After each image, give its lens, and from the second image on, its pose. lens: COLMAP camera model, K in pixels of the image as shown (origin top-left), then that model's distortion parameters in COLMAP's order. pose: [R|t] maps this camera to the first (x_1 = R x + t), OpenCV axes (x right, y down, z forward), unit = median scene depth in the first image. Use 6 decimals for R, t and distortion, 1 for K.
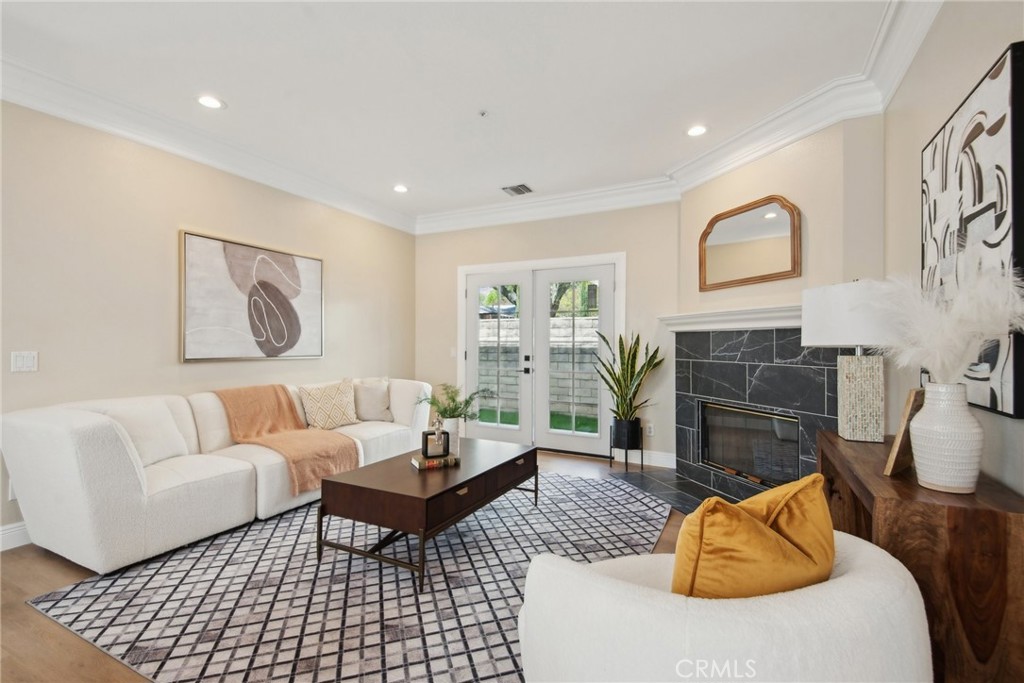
lens RADIAL K [[472.9, 0, 502.9], [0, 472.9, 342.2], [0, 0, 1]] dist [0.092819, -0.062648]
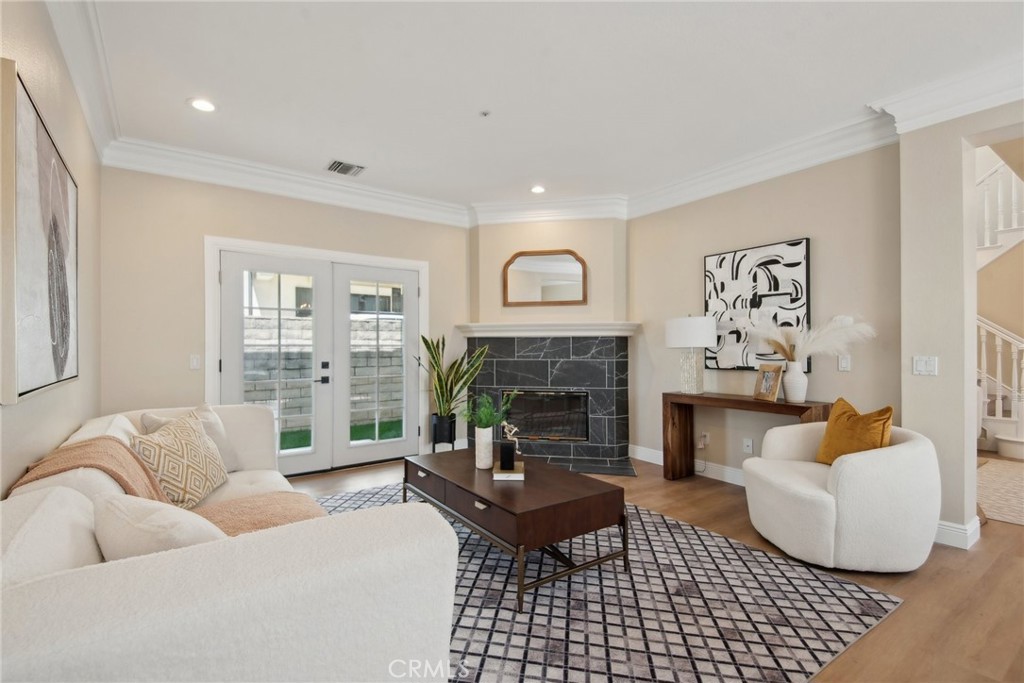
lens RADIAL K [[472.9, 0, 502.9], [0, 472.9, 342.2], [0, 0, 1]] dist [0.092819, -0.062648]
pose [[0.451881, 0.002413, 0.892075, -0.813280], [0.002547, 0.999989, -0.003995, -0.004153], [-0.892075, 0.004077, 0.451870, 0.472797]]
